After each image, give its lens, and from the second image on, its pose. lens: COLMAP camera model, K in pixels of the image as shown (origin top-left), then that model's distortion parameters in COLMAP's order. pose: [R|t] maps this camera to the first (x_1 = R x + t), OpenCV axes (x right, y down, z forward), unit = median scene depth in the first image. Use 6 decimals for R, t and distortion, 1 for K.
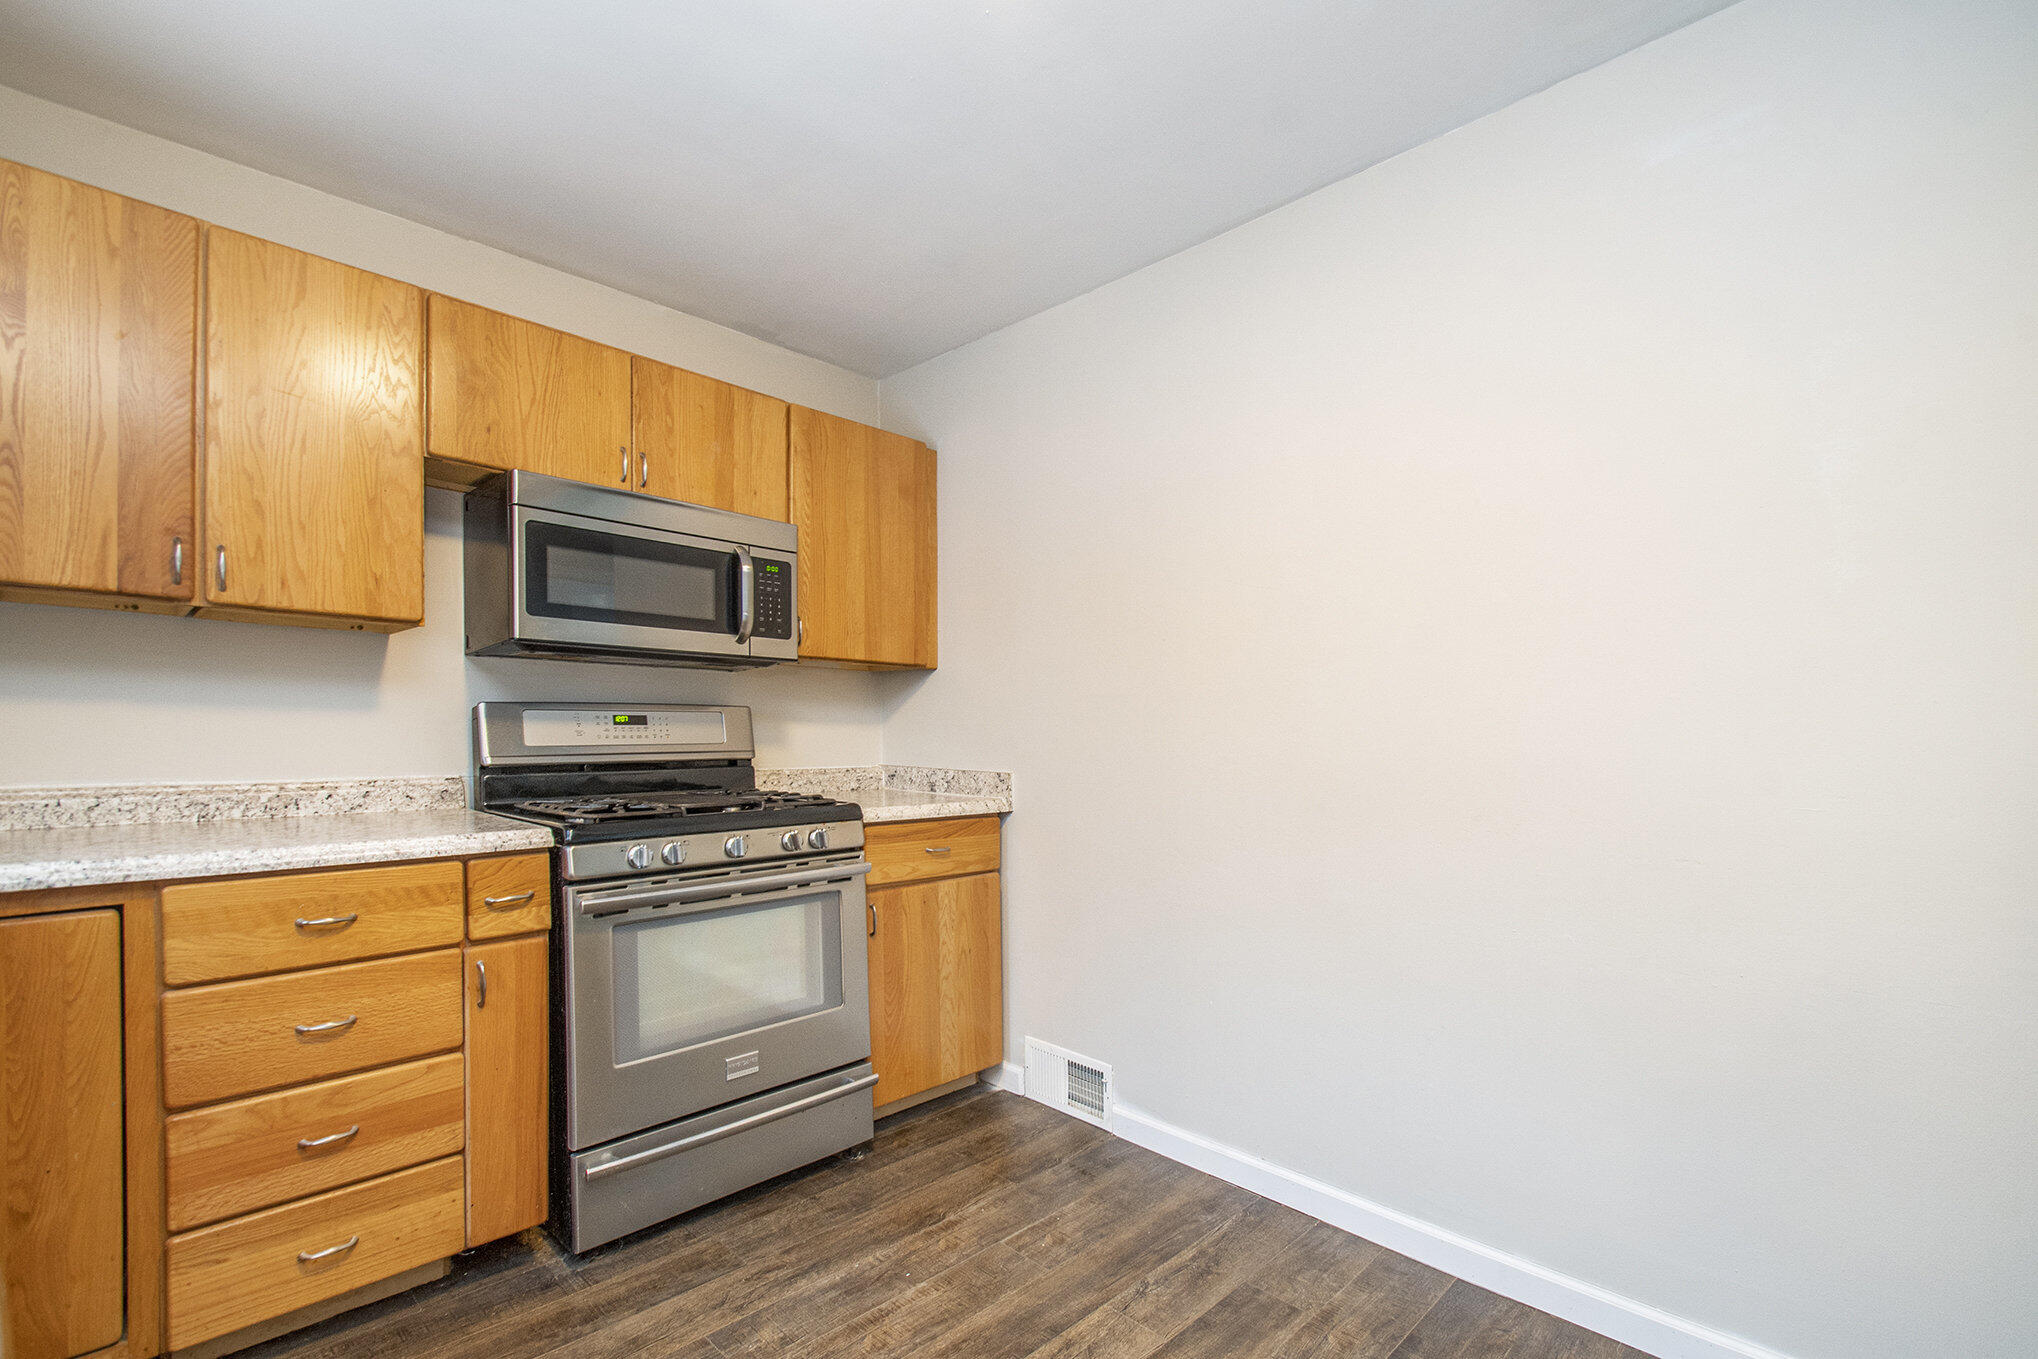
lens RADIAL K [[900.1, 0, 1005.3], [0, 900.1, 725.2], [0, 0, 1]] dist [0.010985, -0.000608]
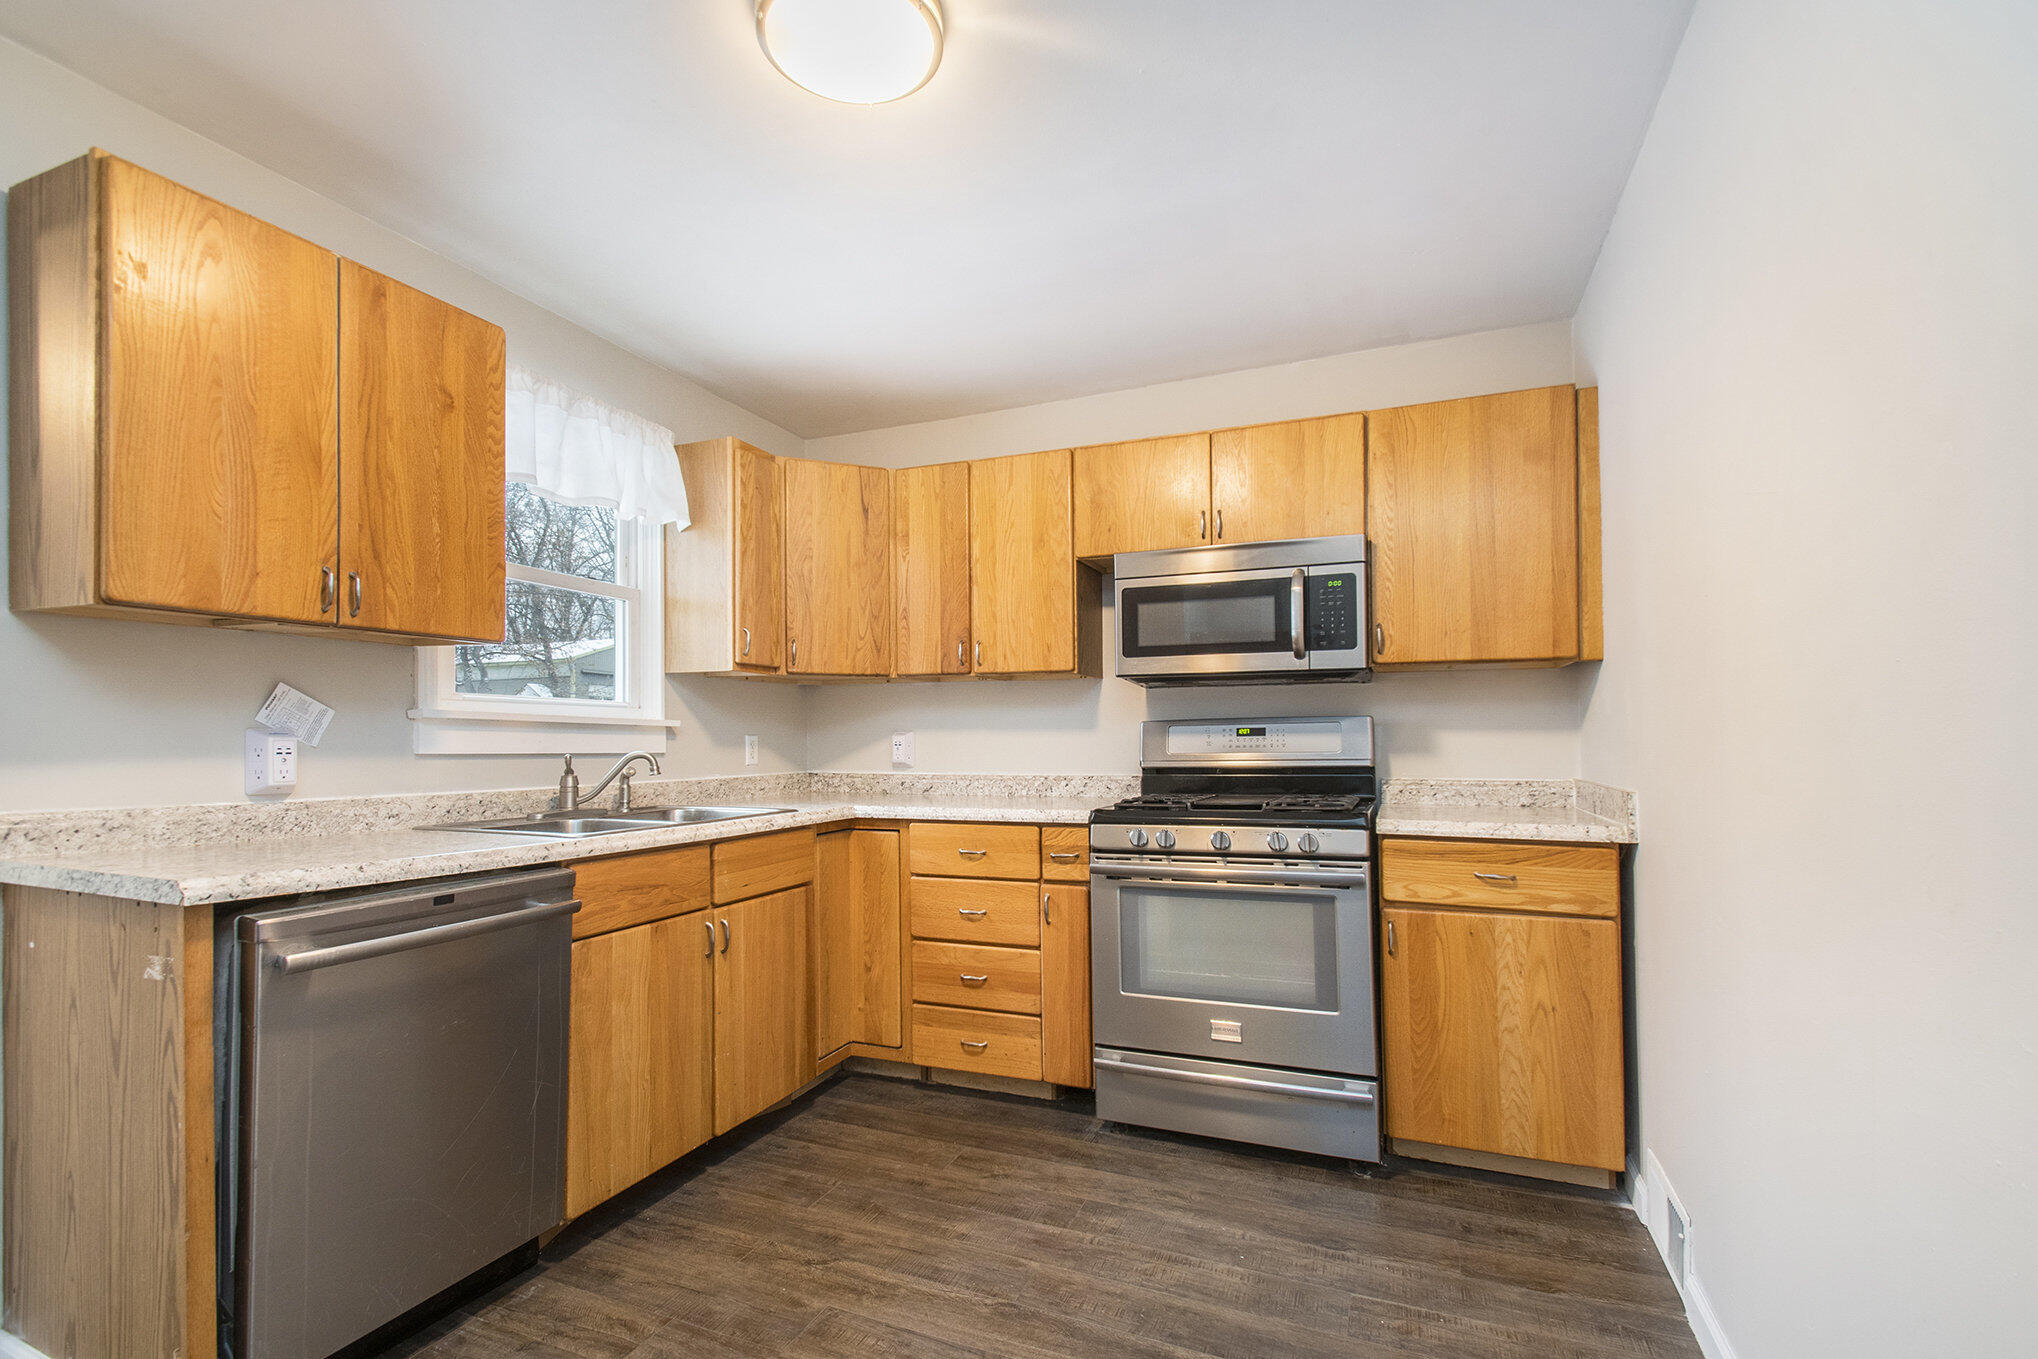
lens RADIAL K [[917.2, 0, 1045.9], [0, 917.2, 739.0], [0, 0, 1]] dist [0.001858, -0.000424]
pose [[0.394544, -0.015205, -0.918751, 0.650719], [0.012120, 0.999862, -0.011343, 0.015673], [0.918797, -0.006660, 0.394674, 0.312973]]
